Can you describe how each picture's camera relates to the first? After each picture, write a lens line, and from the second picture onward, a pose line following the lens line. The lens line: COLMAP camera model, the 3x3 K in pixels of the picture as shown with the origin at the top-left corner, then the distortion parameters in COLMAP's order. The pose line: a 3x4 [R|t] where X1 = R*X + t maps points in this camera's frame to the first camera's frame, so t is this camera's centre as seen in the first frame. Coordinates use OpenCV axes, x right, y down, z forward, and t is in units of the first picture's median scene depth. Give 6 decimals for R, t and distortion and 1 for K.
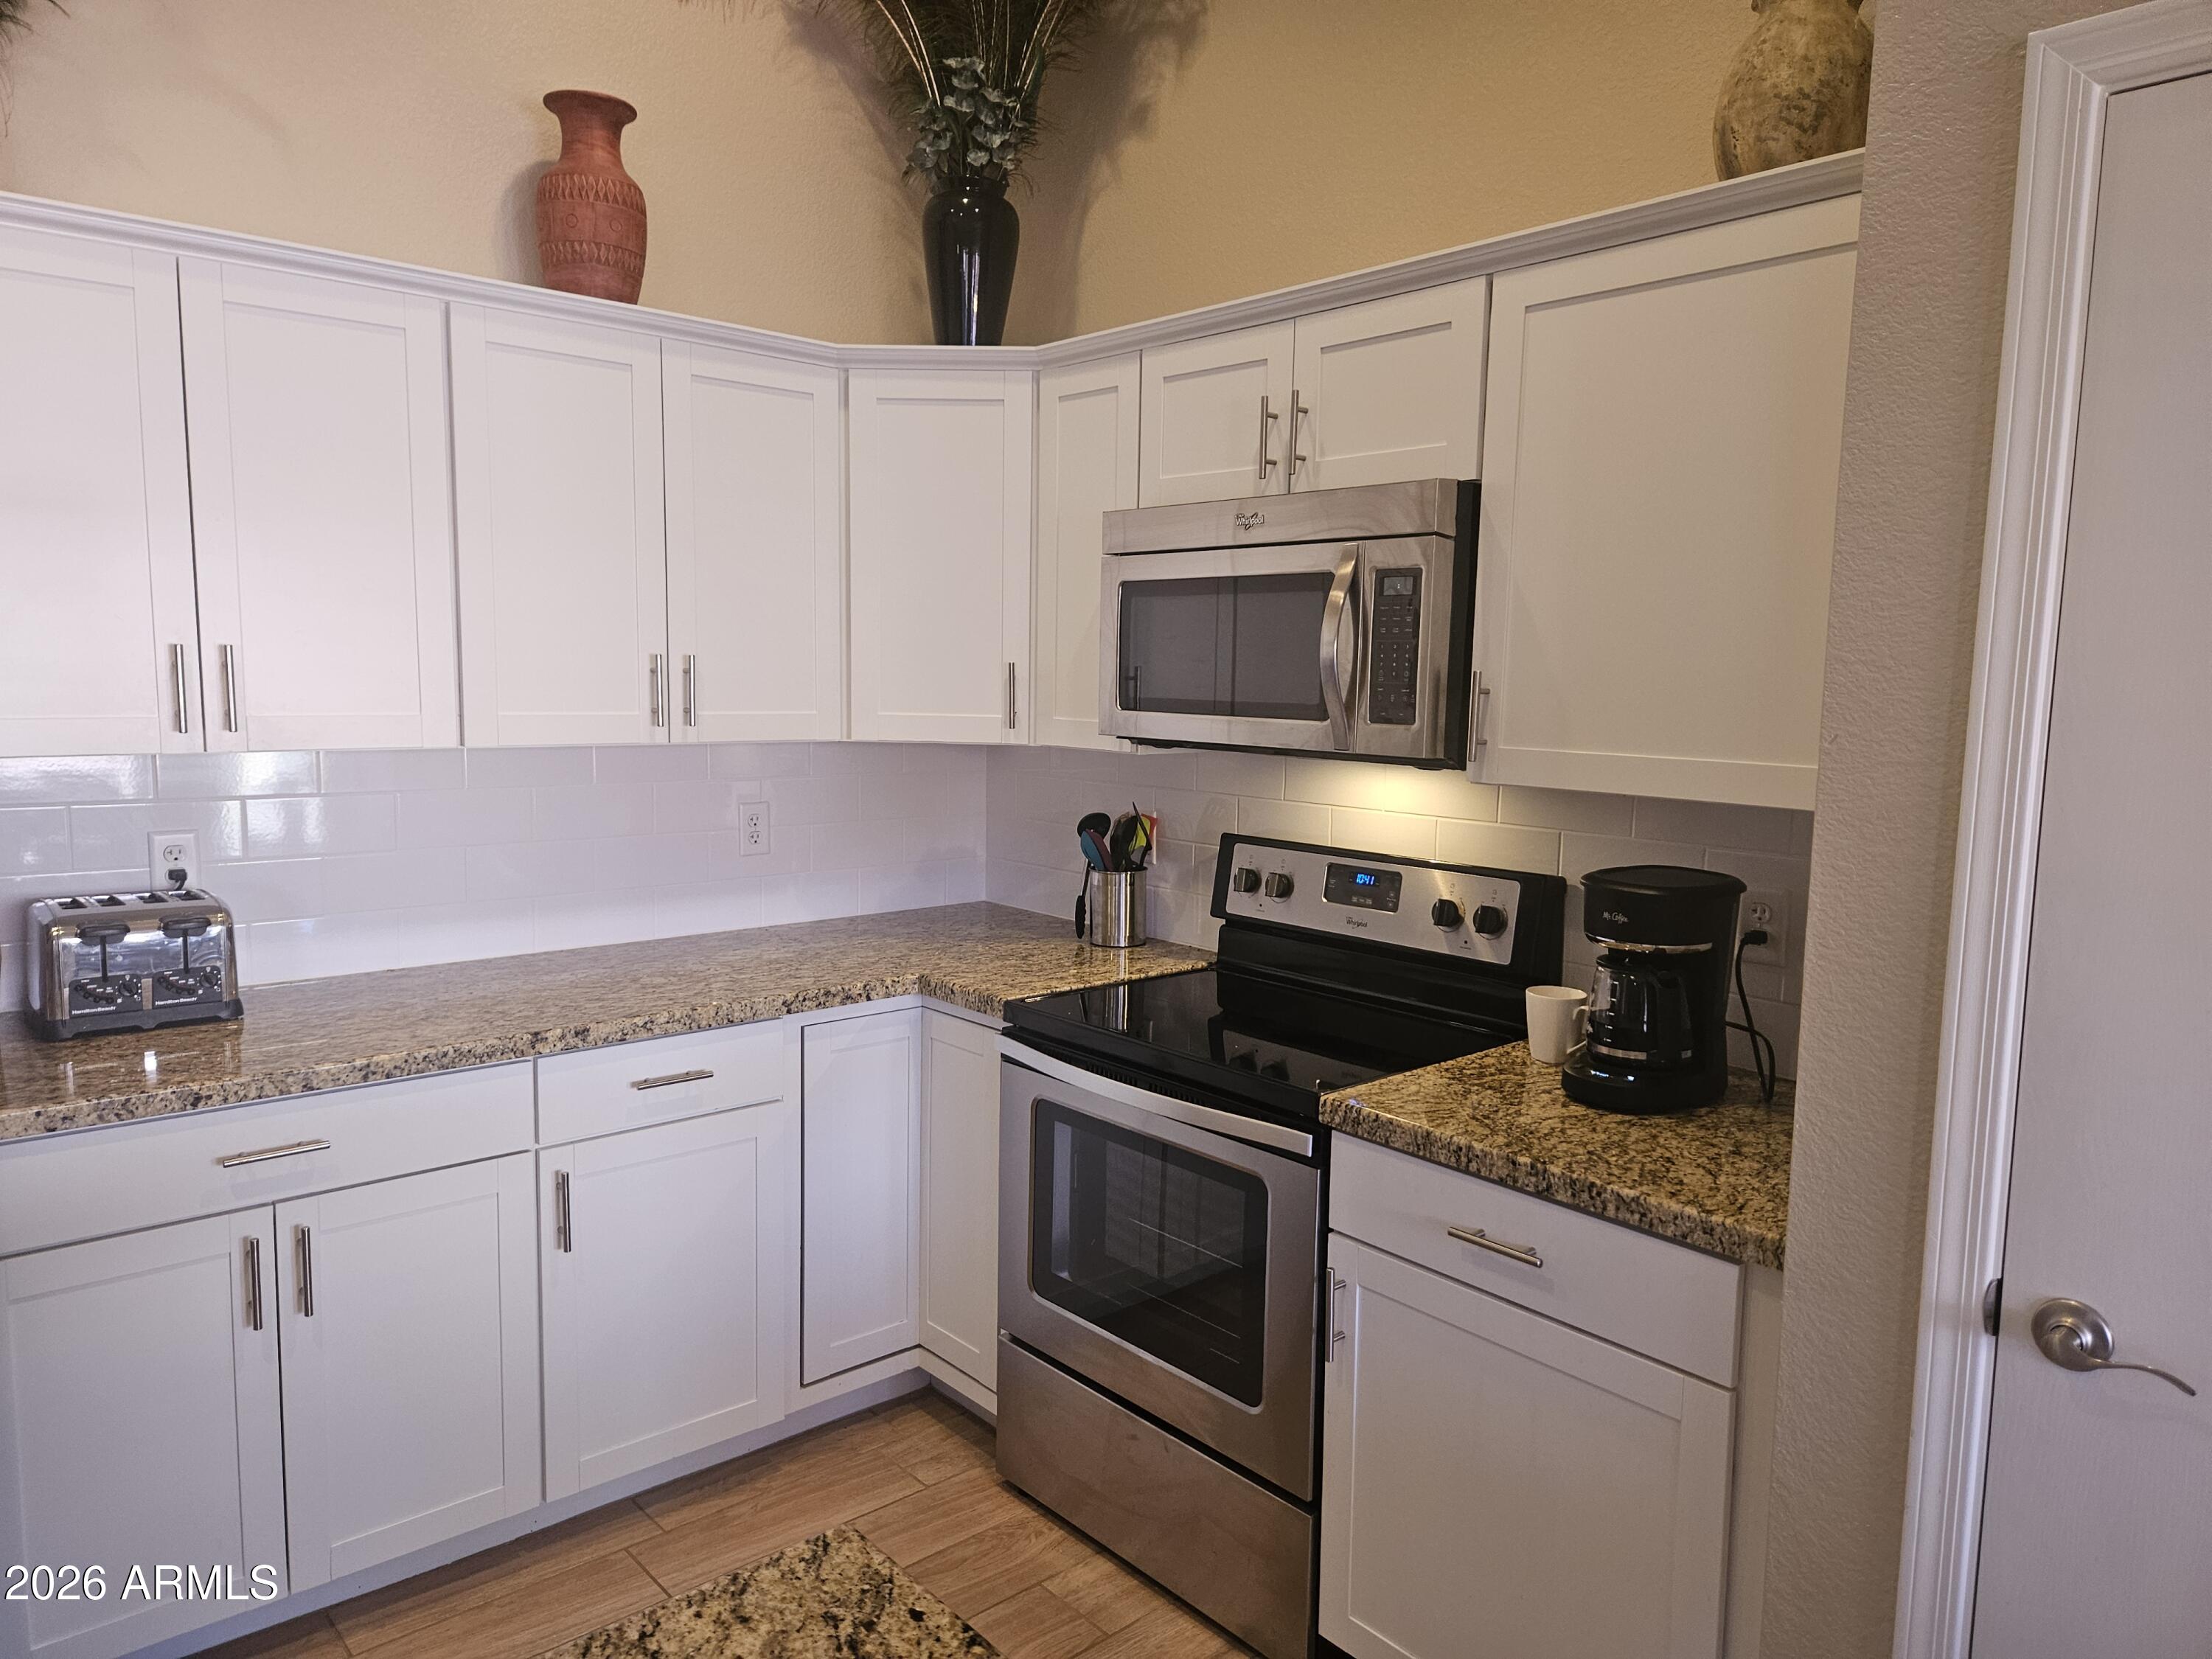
lens RADIAL K [[1473.8, 0, 1112.5], [0, 1473.8, 841.9], [0, 0, 1]] dist [0.067585, -0.054504]
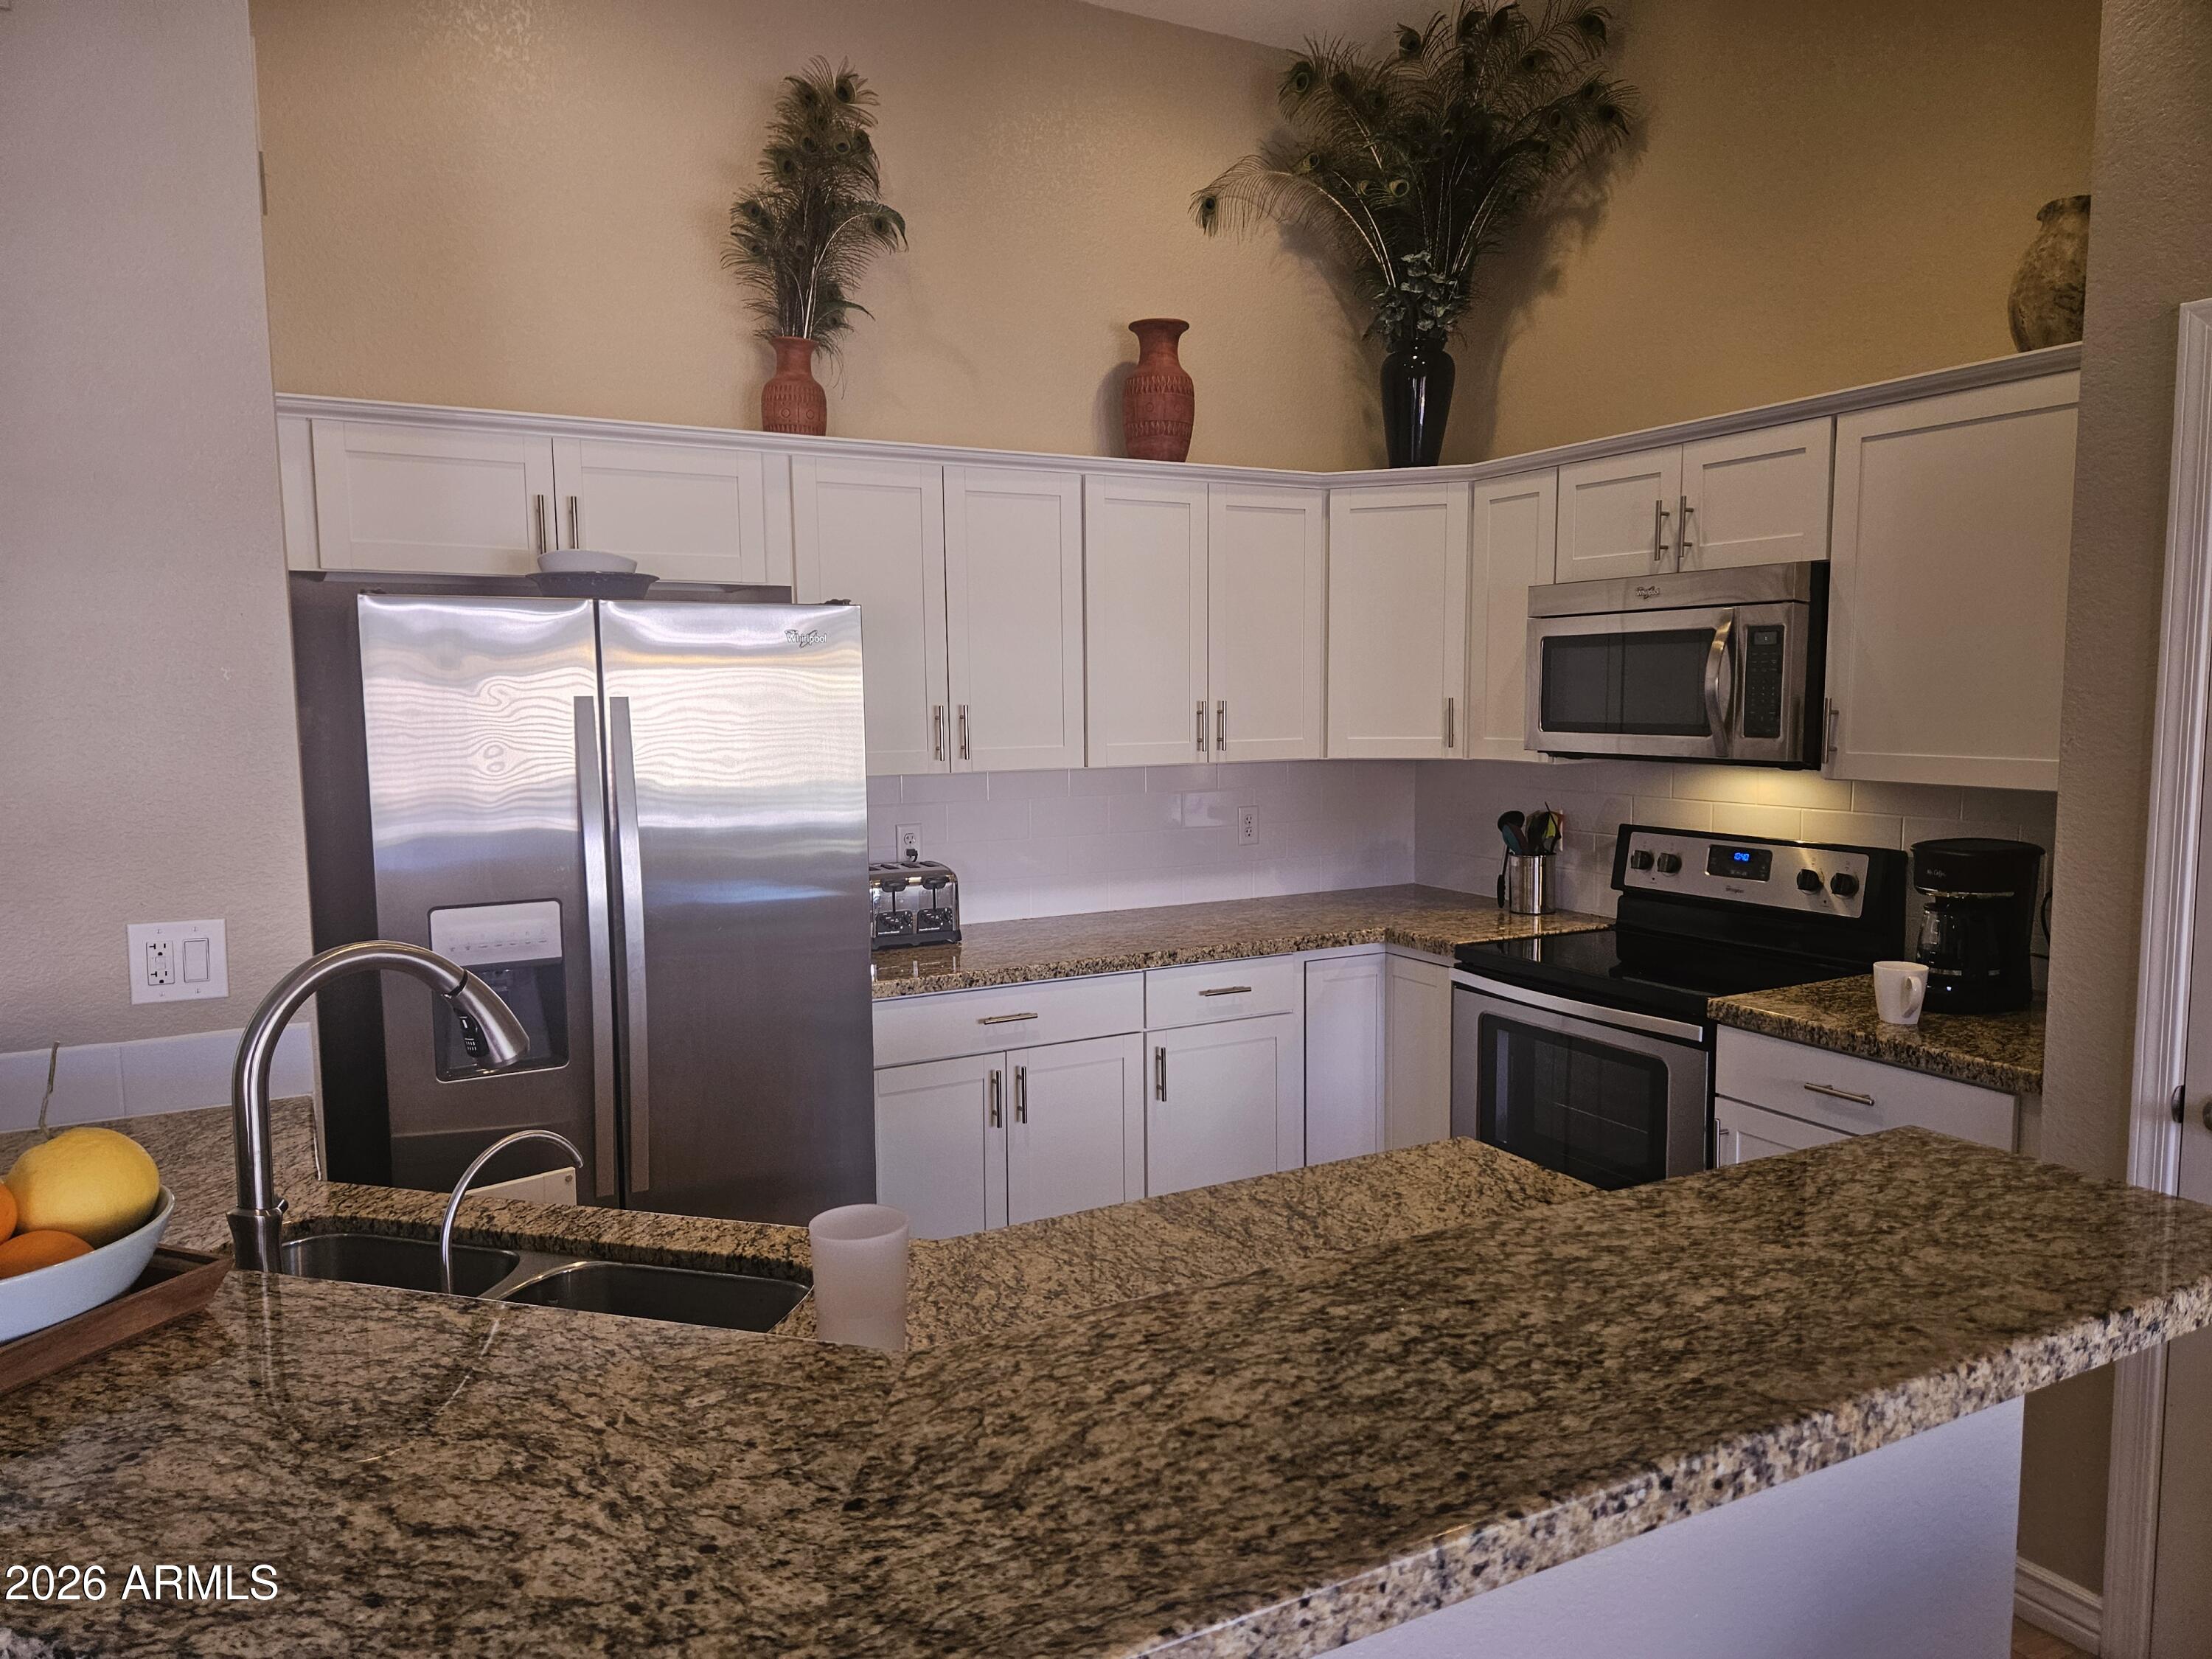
lens RADIAL K [[1473.8, 0, 1089.7], [0, 1473.8, 835.4], [0, 0, 1]] dist [0.067585, -0.054504]
pose [[0.970246, -0.004831, -0.242074, -0.074946], [0.000380, 0.999830, -0.018433, 0.033555], [0.242122, 0.017793, 0.970083, -0.453977]]
